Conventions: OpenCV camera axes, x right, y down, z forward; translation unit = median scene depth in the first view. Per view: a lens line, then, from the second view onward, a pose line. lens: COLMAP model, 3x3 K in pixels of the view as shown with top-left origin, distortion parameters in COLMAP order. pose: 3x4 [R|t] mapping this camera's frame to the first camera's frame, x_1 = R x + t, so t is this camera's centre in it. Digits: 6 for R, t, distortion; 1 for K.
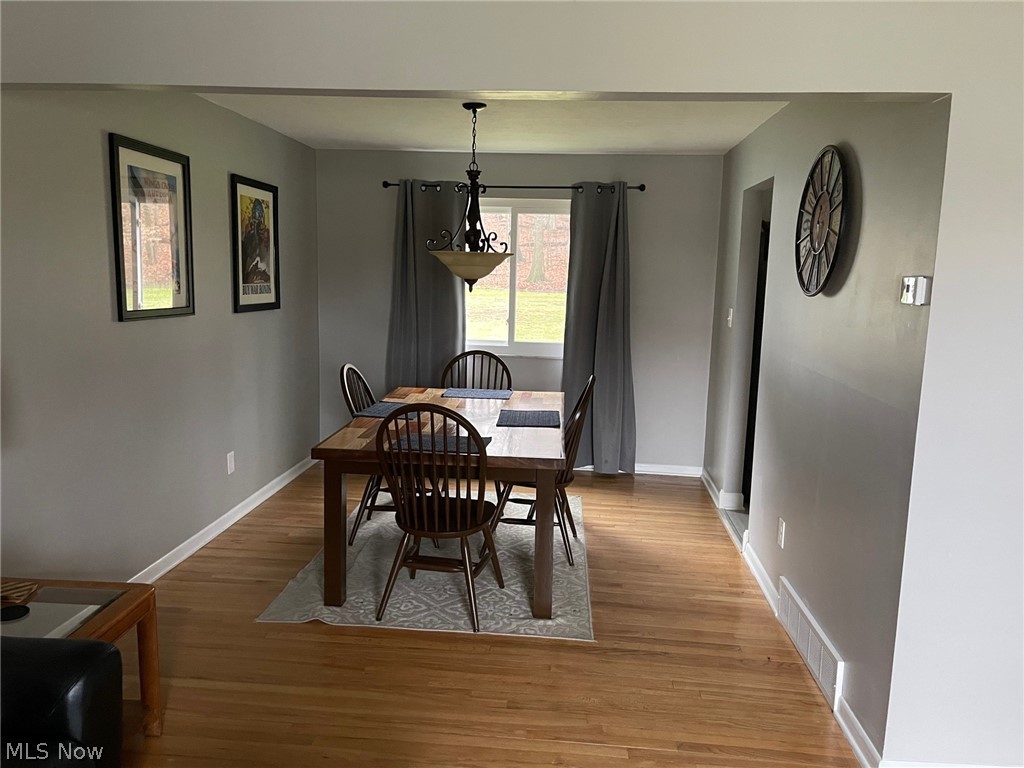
lens RADIAL K [[778.8, 0, 509.9], [0, 778.8, 382.2], [0, 0, 1]] dist [0.034802, -0.024023]
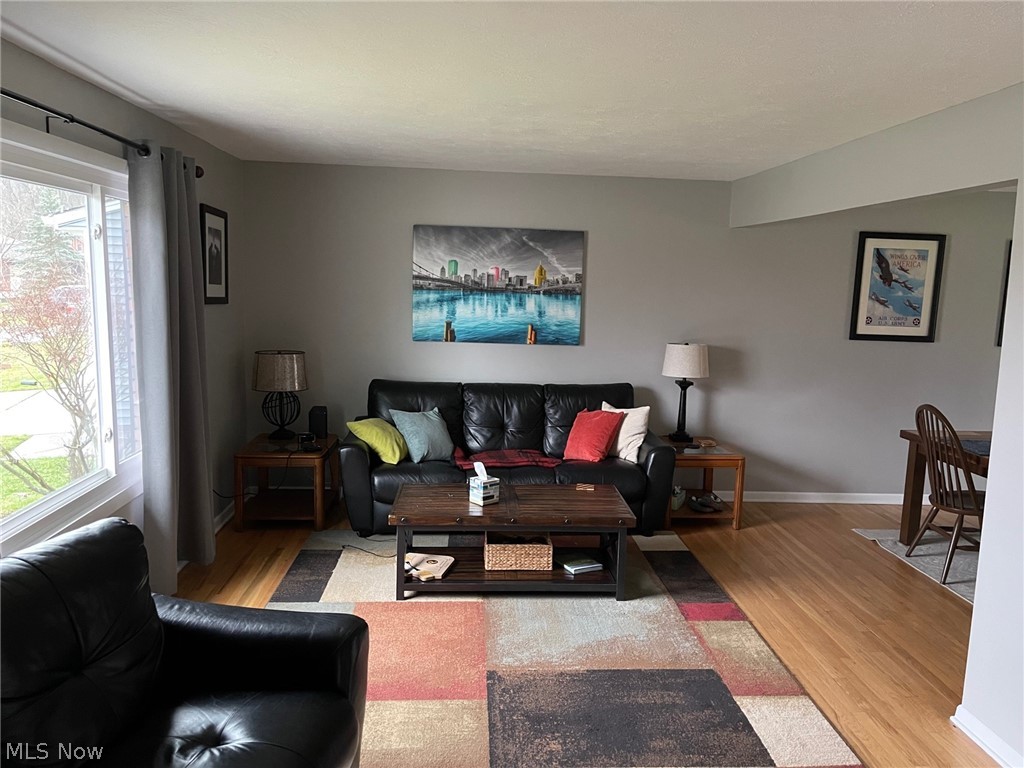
lens RADIAL K [[778.8, 0, 510.0], [0, 778.8, 390.6], [0, 0, 1]] dist [0.034802, -0.024023]
pose [[0.149723, 0.121997, -0.981173, 1.096768], [-0.168035, 0.981062, 0.096341, -0.009142], [0.974345, 0.150447, 0.167387, 0.009080]]
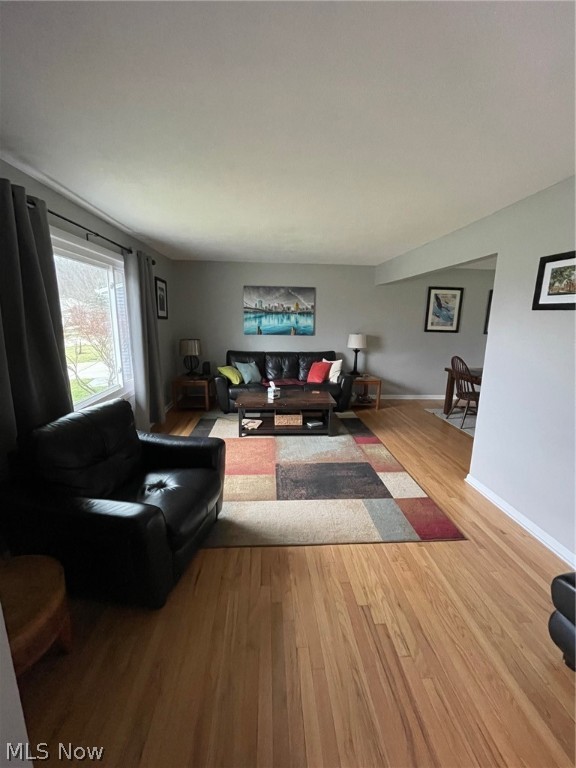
lens RADIAL K [[313.8, 0, 283.7], [0, 313.8, 378.2], [0, 0, 1]] dist [-0.003393, 0.000808]
pose [[0.142886, 0.167259, -0.975504, 1.073162], [-0.153958, 0.977376, 0.145029, 0.034531], [0.977691, 0.129464, 0.165404, 0.028505]]
